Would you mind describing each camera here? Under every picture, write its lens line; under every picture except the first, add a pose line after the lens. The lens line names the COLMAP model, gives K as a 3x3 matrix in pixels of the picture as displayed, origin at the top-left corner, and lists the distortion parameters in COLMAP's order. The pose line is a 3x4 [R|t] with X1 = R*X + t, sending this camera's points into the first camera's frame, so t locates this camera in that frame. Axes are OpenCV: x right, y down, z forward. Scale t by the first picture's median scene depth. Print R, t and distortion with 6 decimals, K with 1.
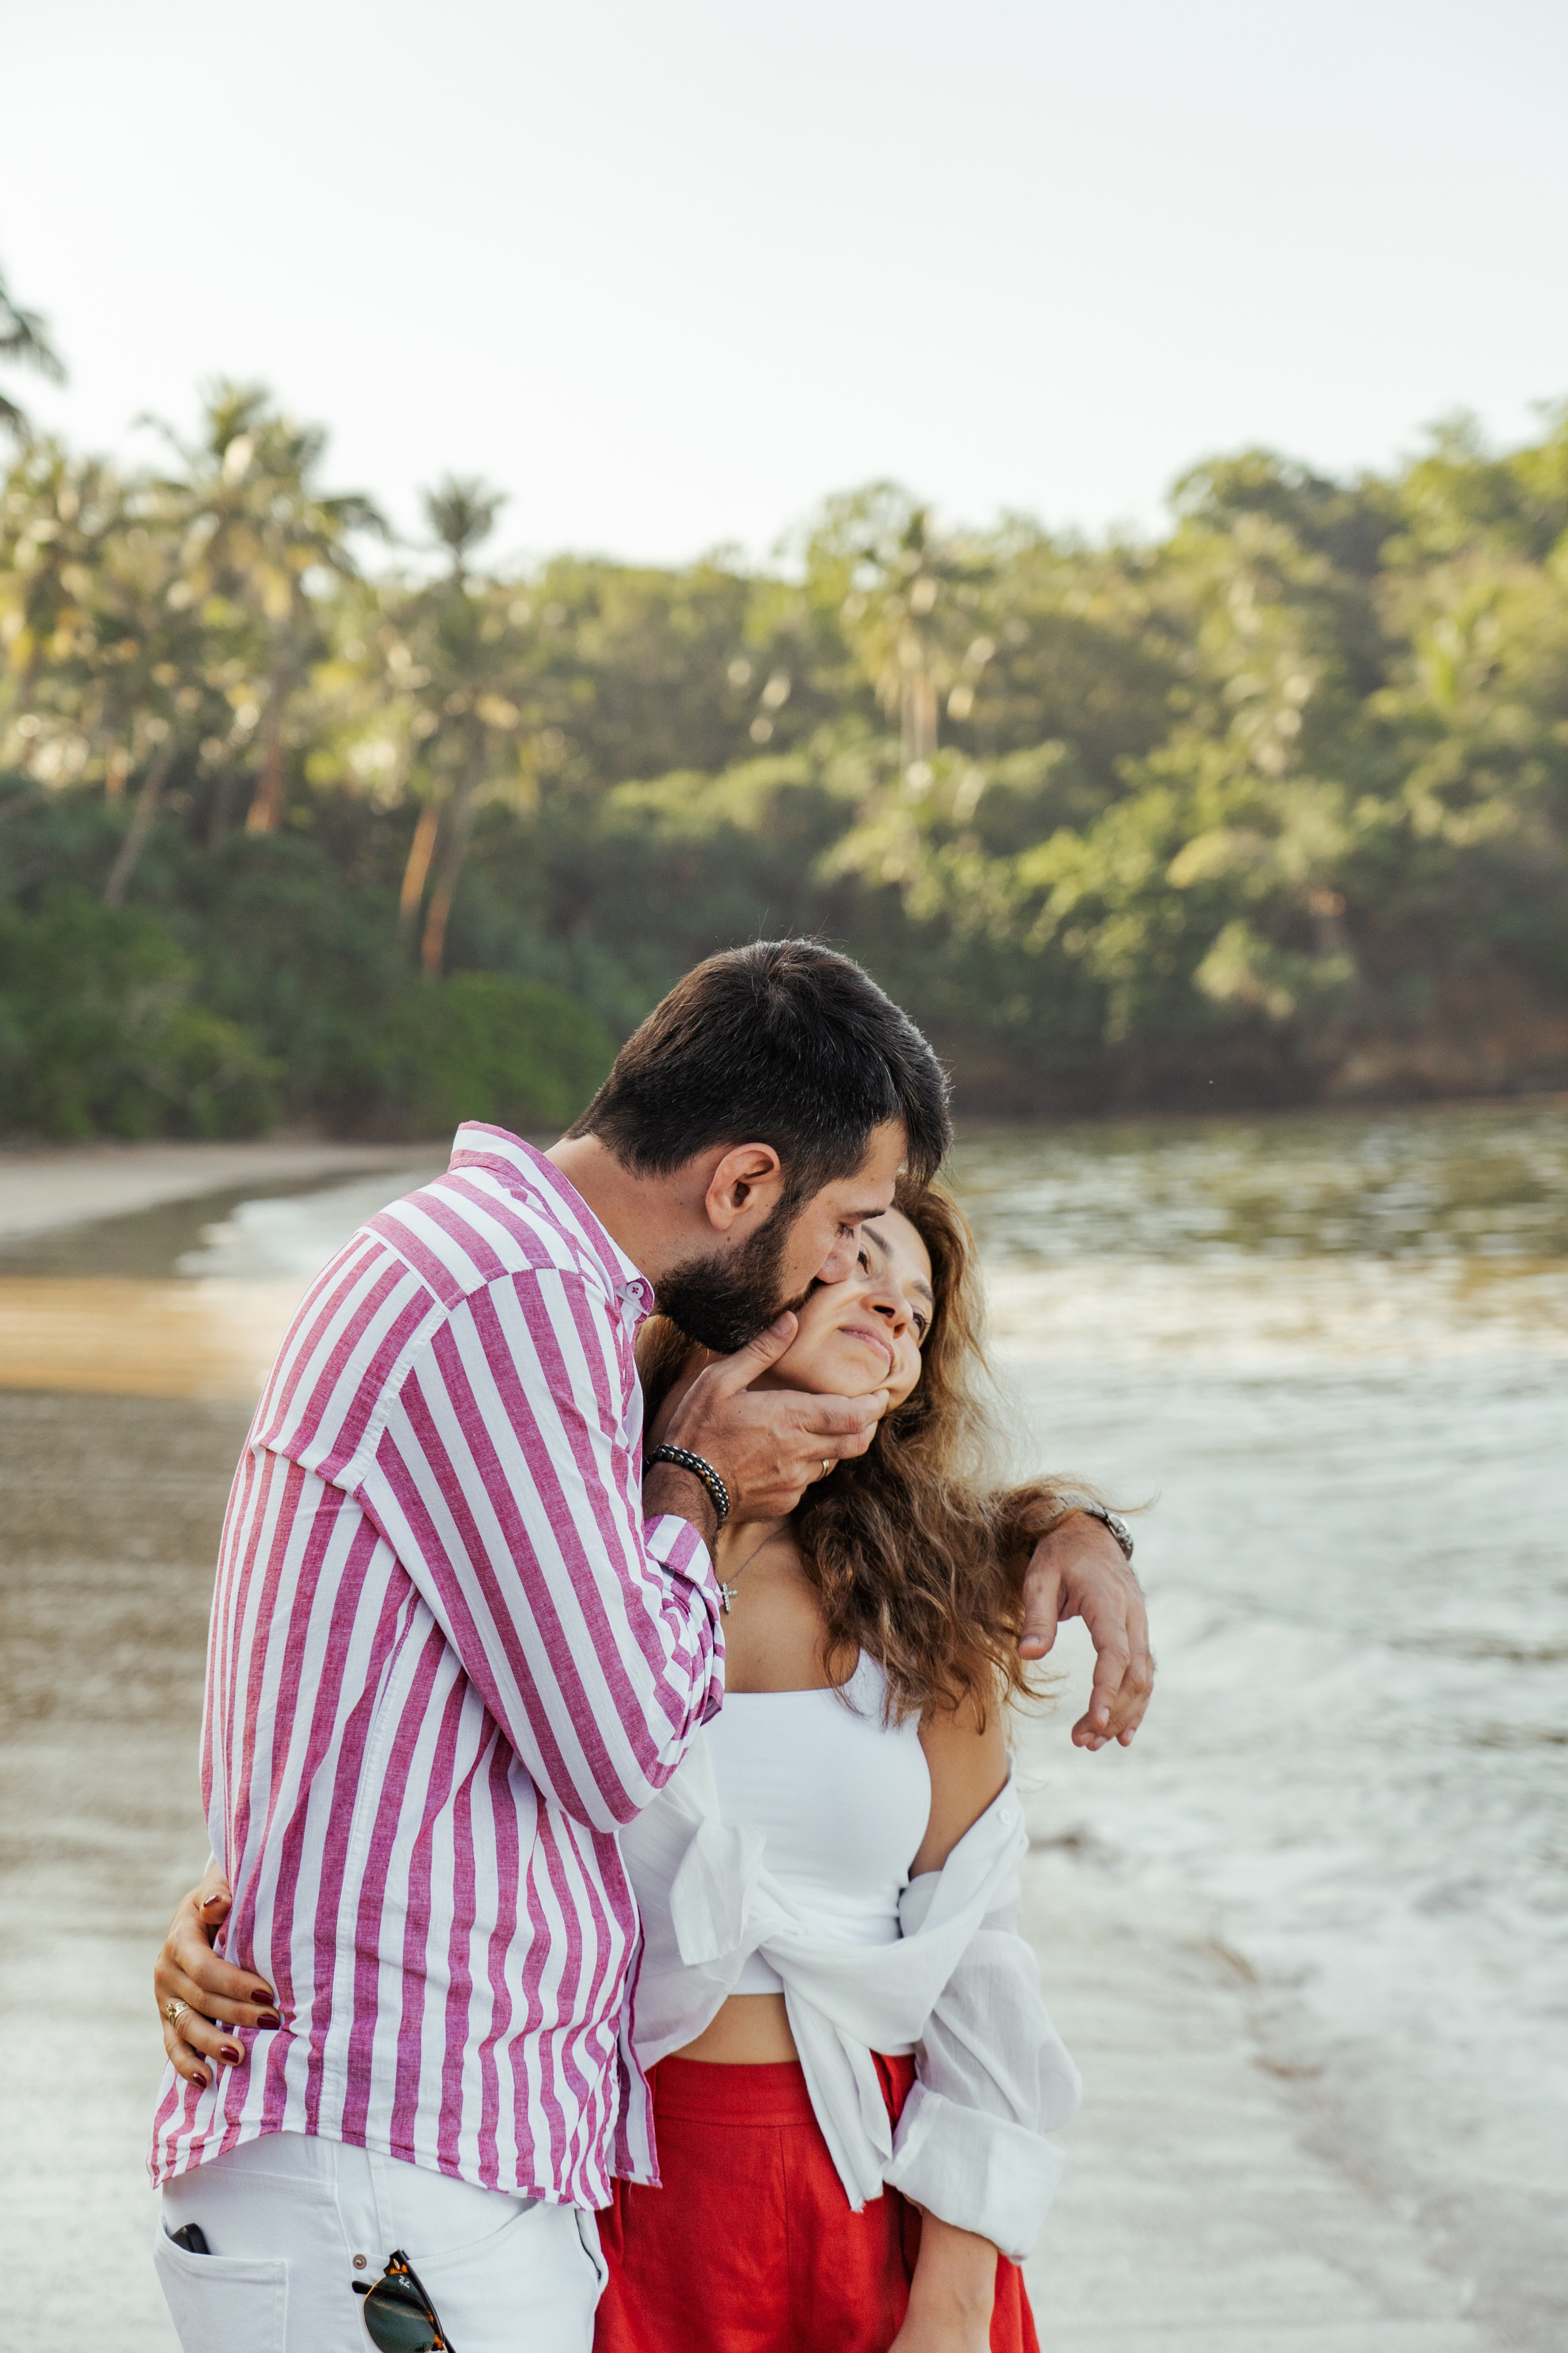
lens RADIAL K [[4293.5, 0, 784.0], [0, 4293.5, 1176.5], [0, 0, 1]] dist [0.051489, 0.191658]
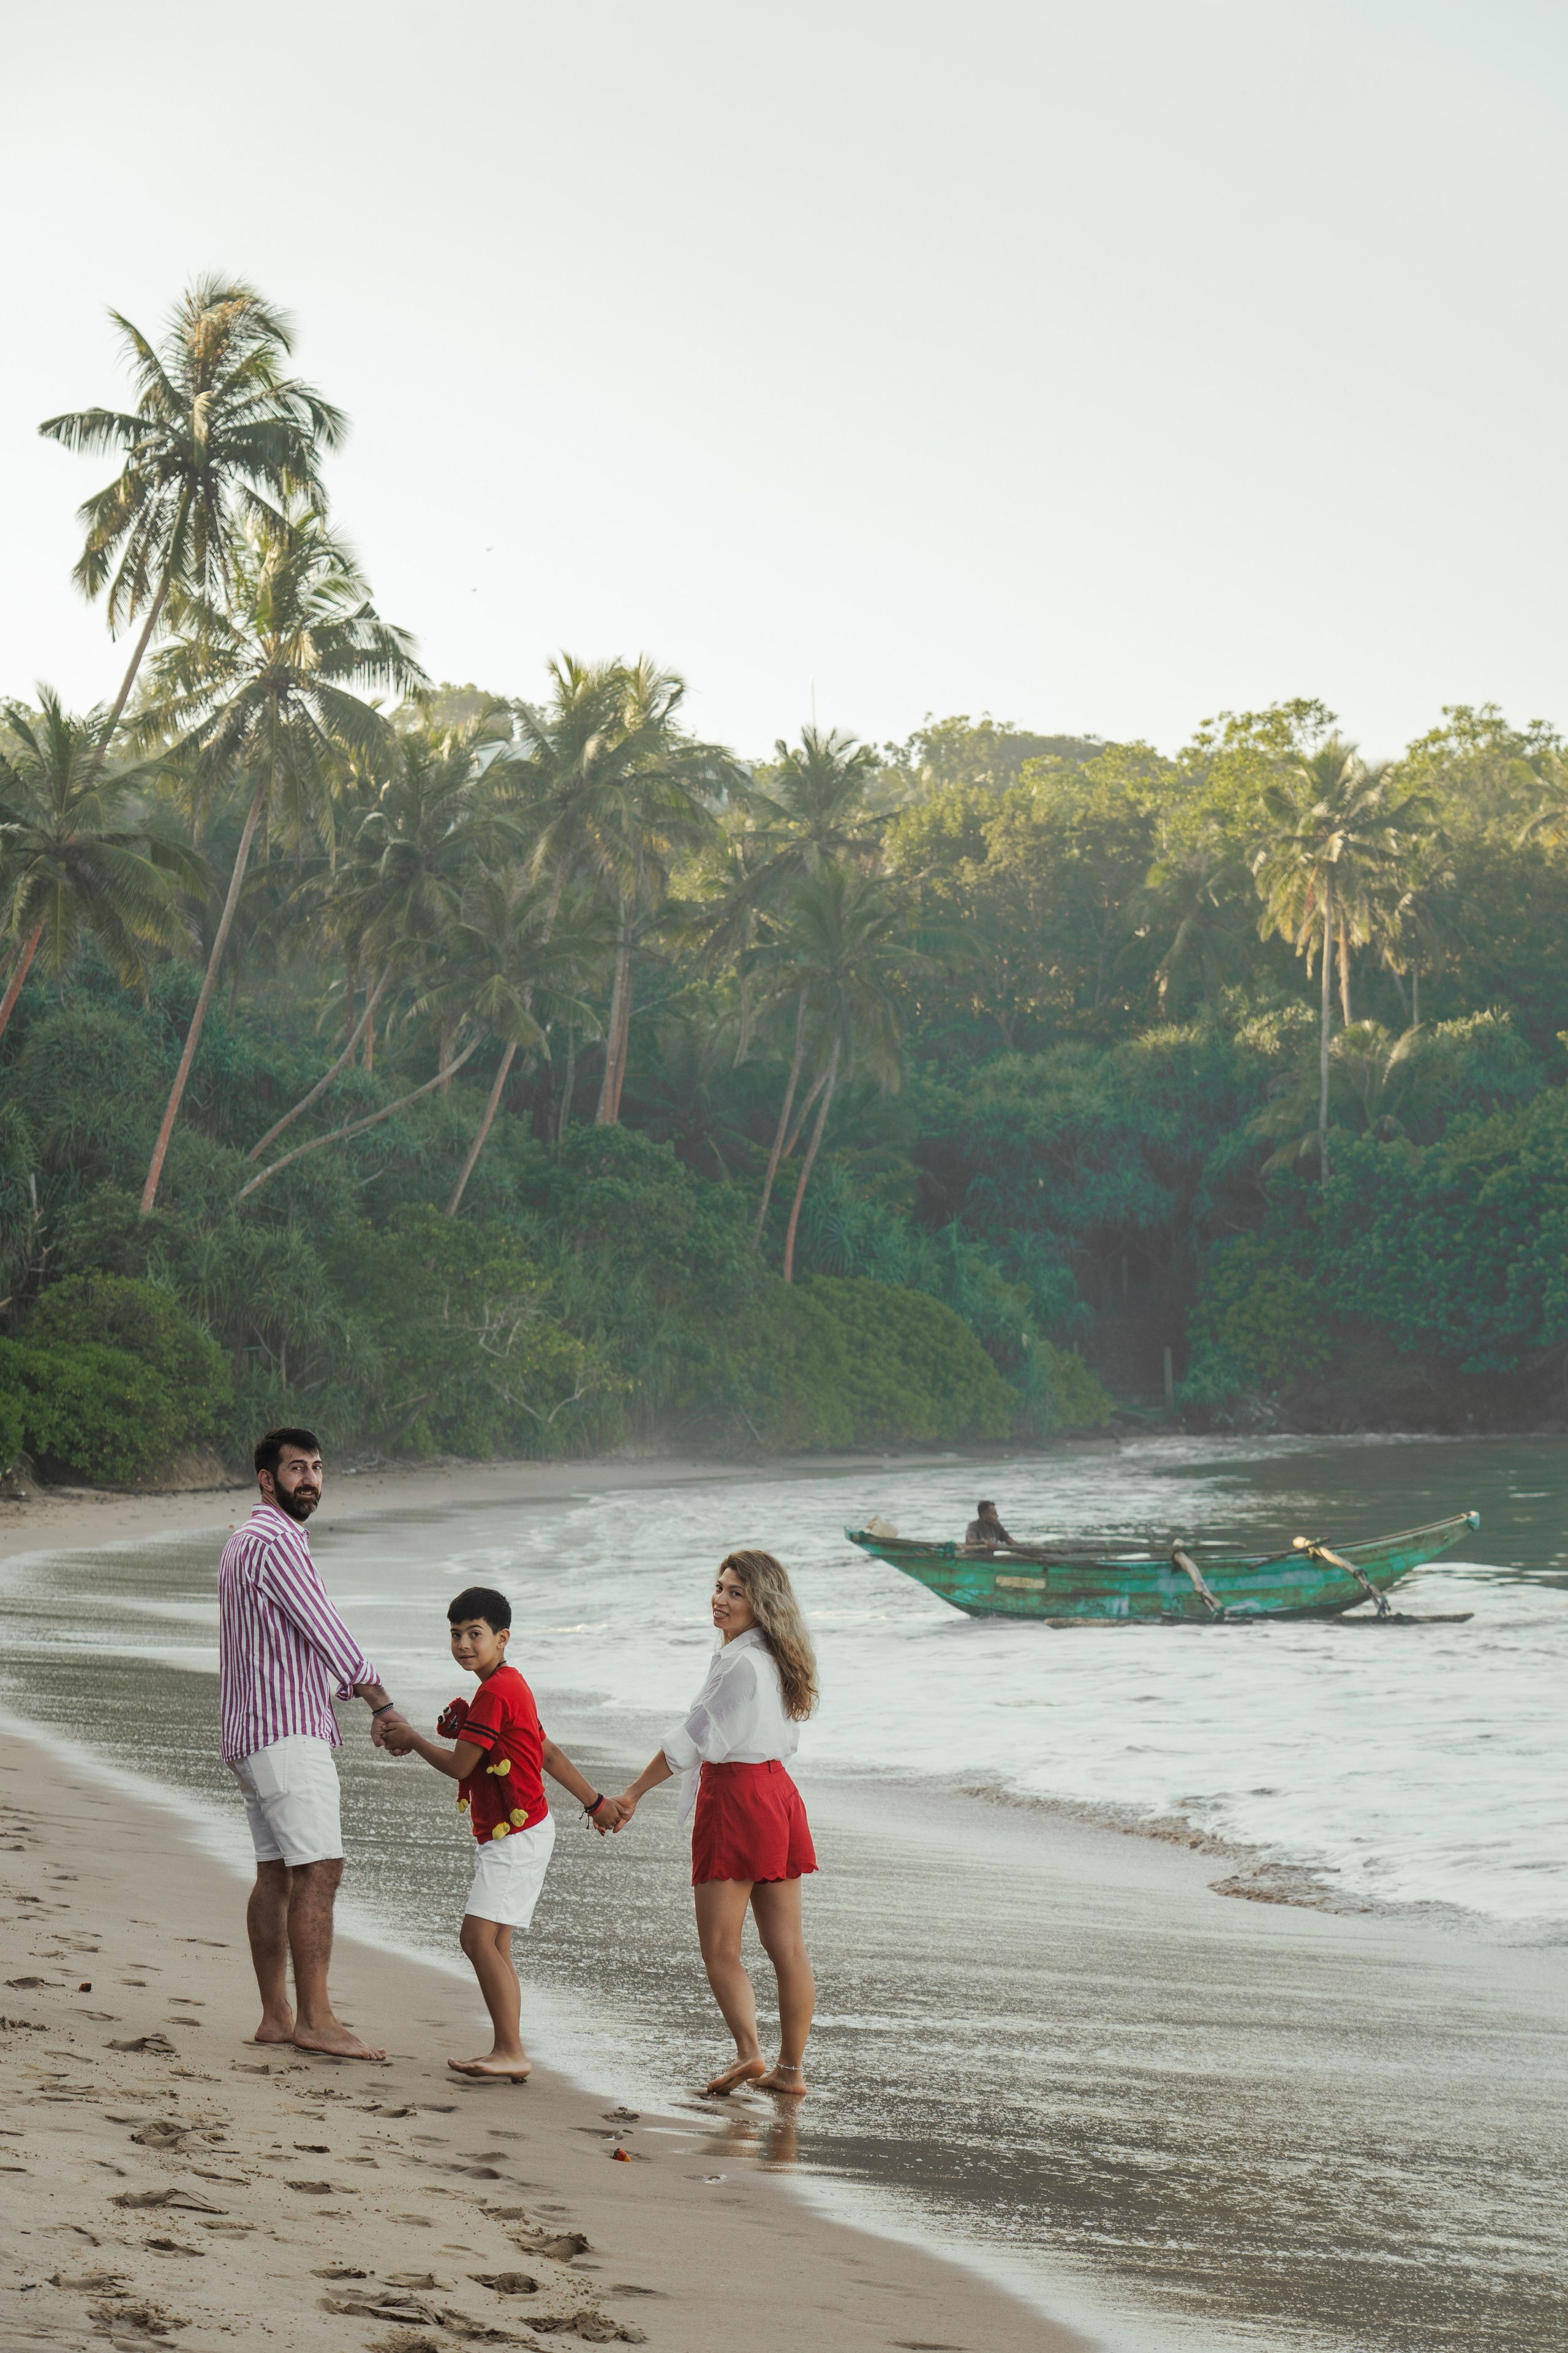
lens RADIAL K [[5906.8, 0, 784.0], [0, 5906.8, 1176.5], [0, 0, 1]] dist [0.391114, -17.887827]
pose [[0.996635, 0.003938, -0.081876, 0.019196], [-0.007959, 0.998774, -0.048848, -0.005043], [0.081583, 0.049336, 0.995445, -0.239430]]
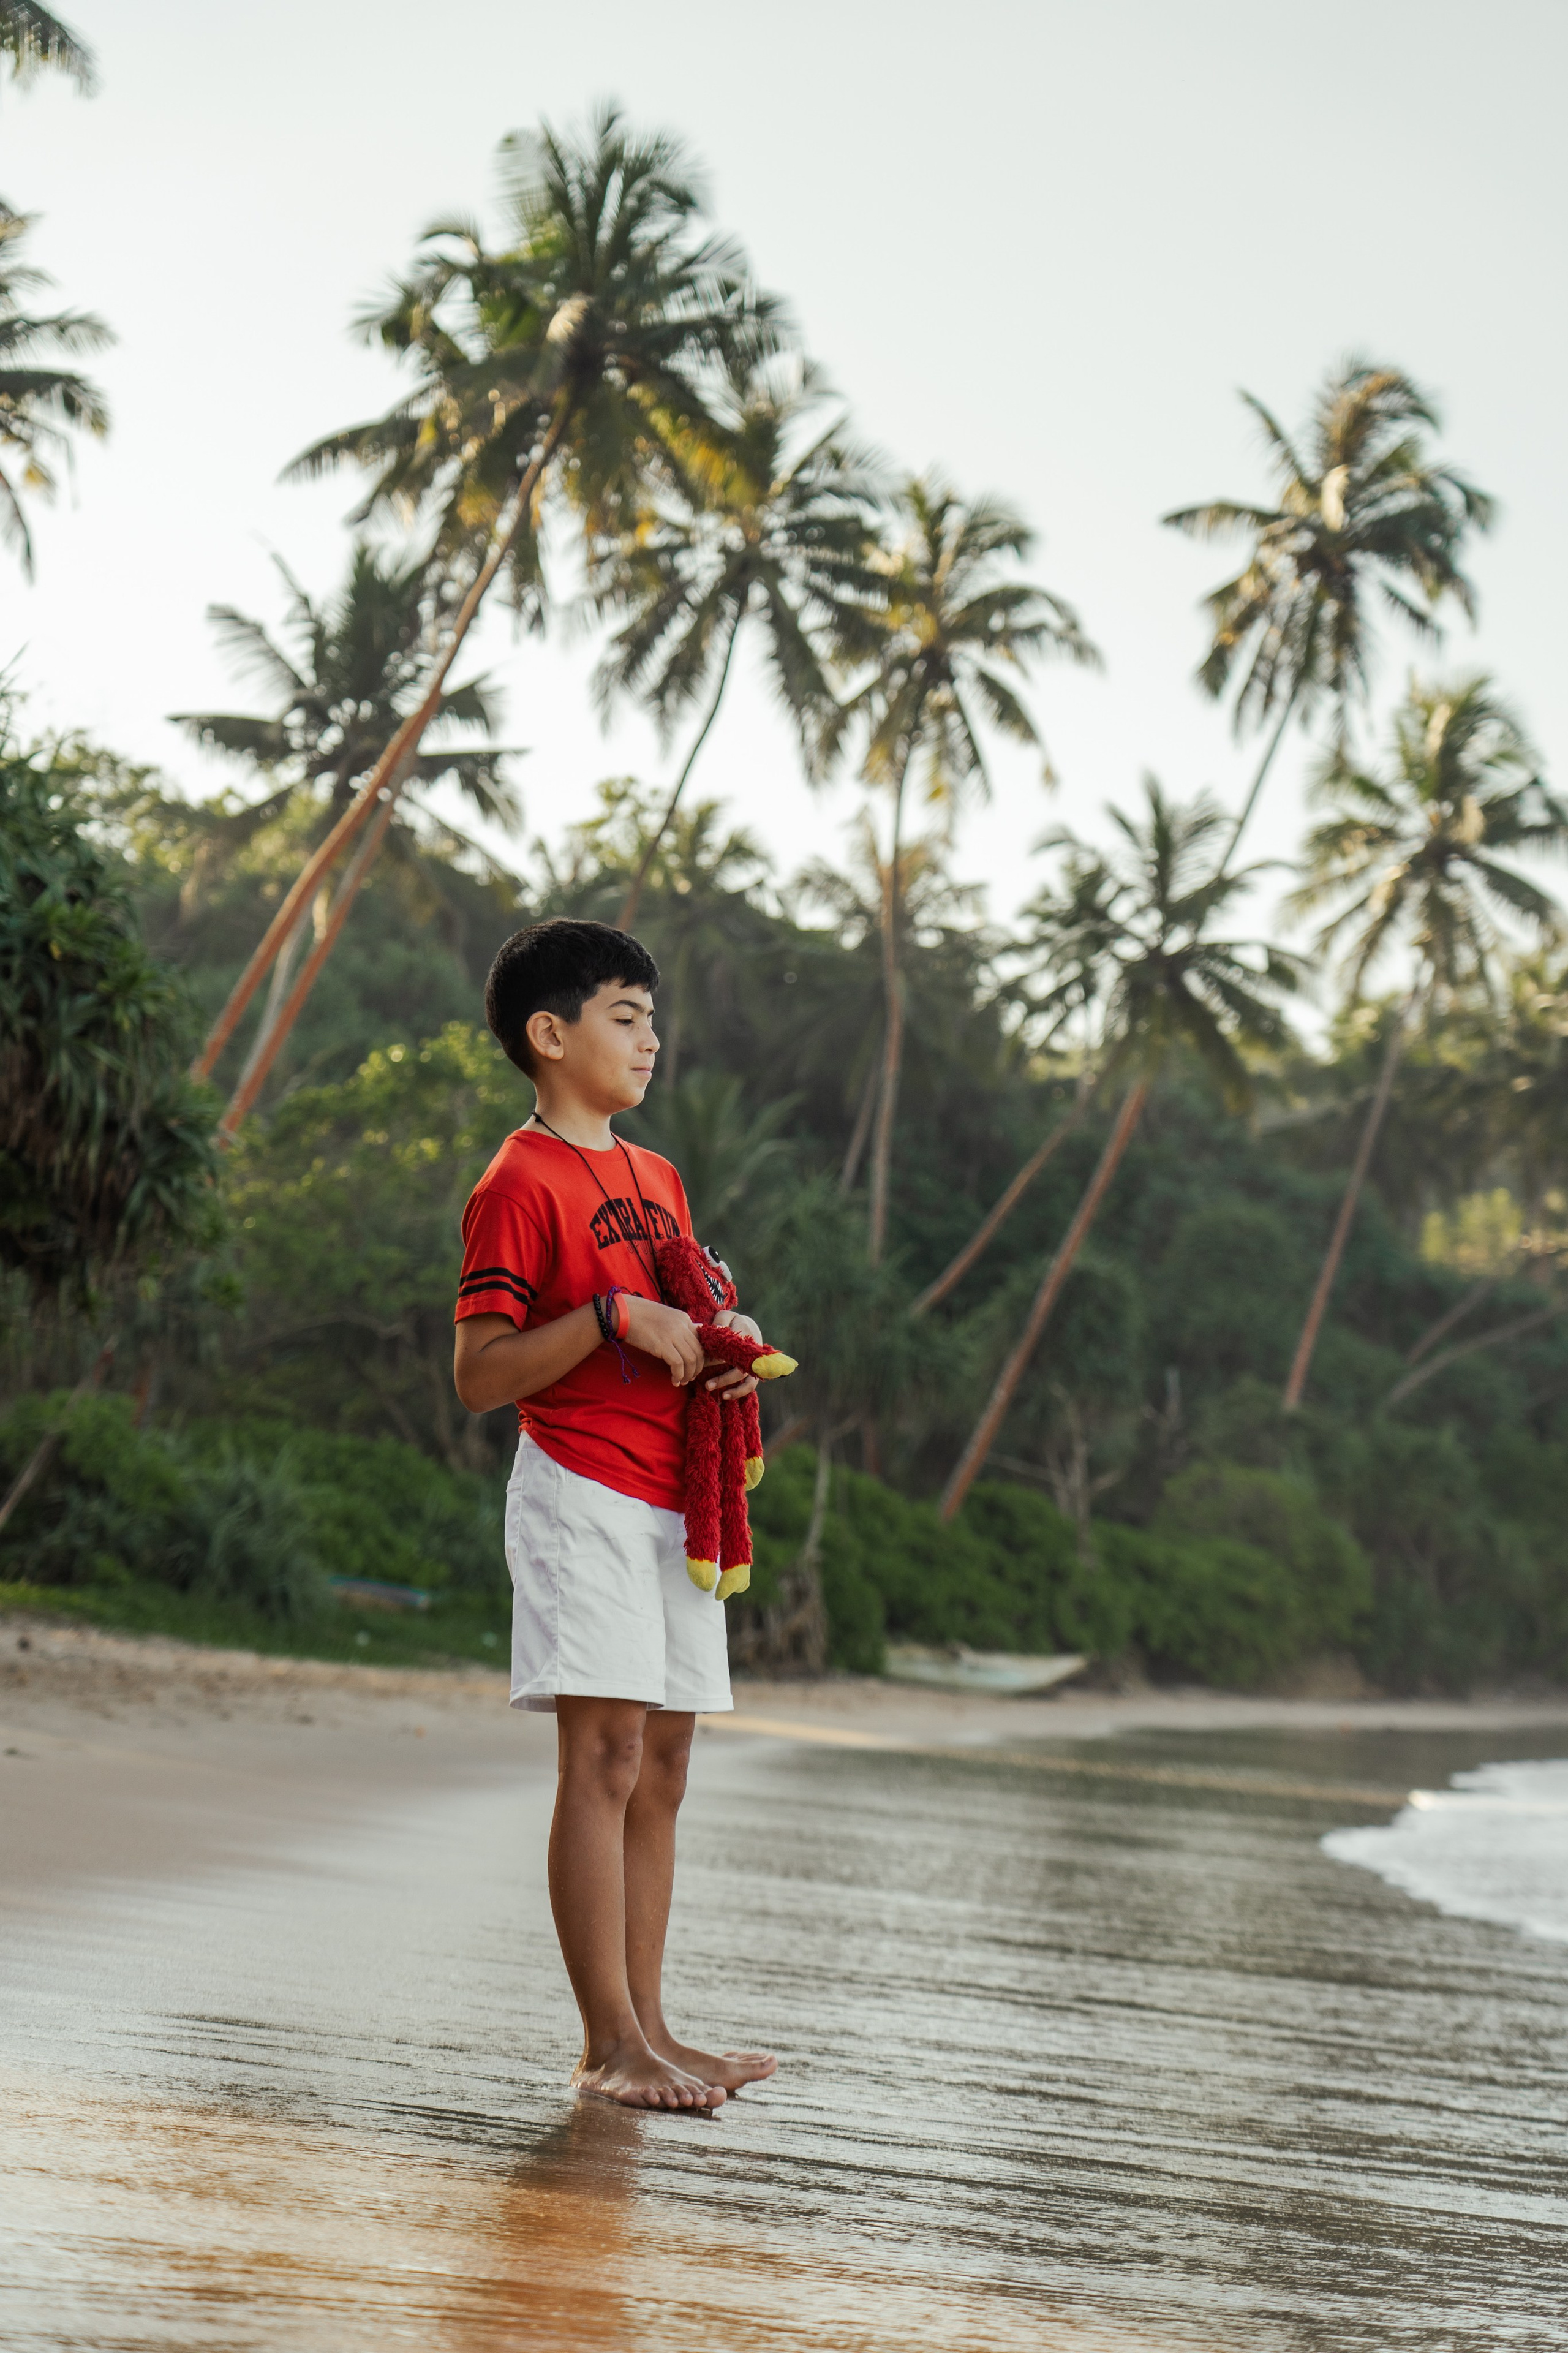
lens RADIAL K [[4958.3, 0, 784.0], [0, 4958.3, 1176.5], [0, 0, 1]] dist [0.143331, 0.006847]
pose [[0.950827, 0.007128, -0.309640, 0.000263], [-0.043454, 0.992917, -0.110579, 0.006230], [0.306659, 0.118597, 0.944402, -0.047560]]
